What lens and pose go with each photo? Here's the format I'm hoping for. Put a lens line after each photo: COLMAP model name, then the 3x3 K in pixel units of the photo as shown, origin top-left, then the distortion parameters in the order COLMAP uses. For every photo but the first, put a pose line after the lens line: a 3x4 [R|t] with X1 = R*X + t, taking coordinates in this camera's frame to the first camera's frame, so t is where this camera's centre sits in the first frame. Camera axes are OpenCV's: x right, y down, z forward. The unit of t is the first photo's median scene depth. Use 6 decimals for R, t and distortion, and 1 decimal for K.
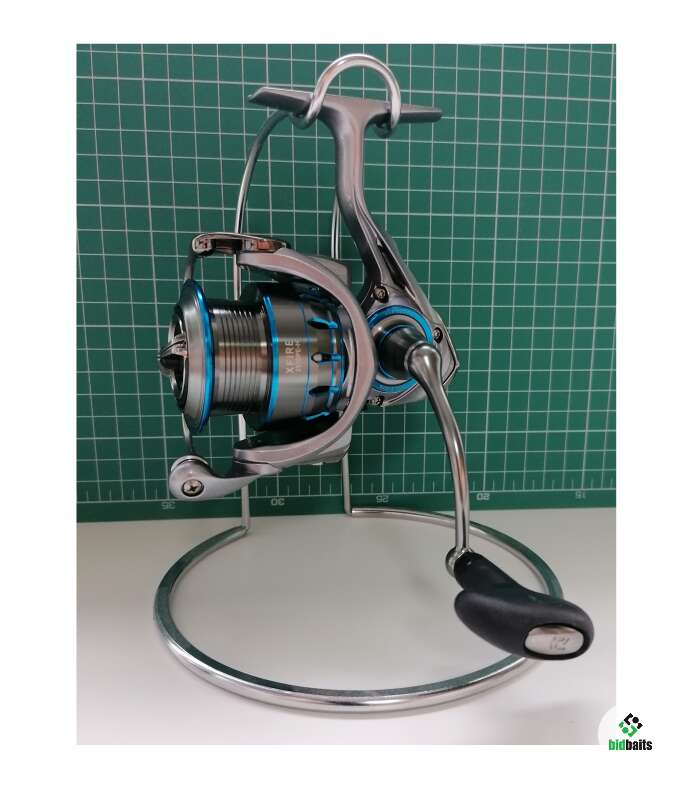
lens RADIAL K [[714.3, 0, 348.0], [0, 714.3, 400.0], [0, 0, 1]] dist [0.103429, -0.238234]
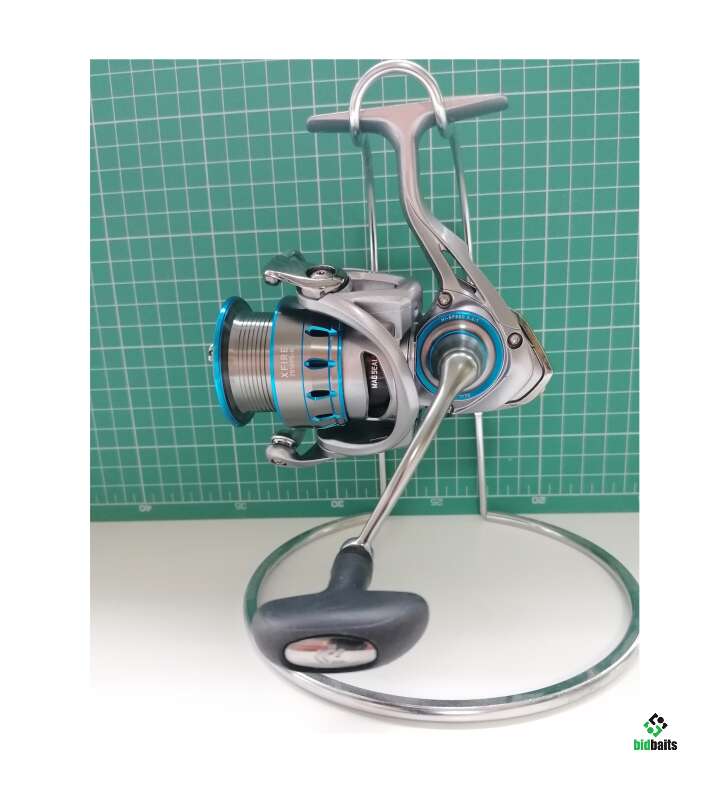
lens RADIAL K [[681.0, 0, 363.0], [0, 681.0, 438.2], [0, 0, 1]] dist [0.093510, -0.248210]
pose [[0.976810, -0.013442, -0.213684, 0.182784], [0.023777, 0.998664, 0.045871, -0.001573], [0.212782, -0.049888, 0.975825, 0.023754]]
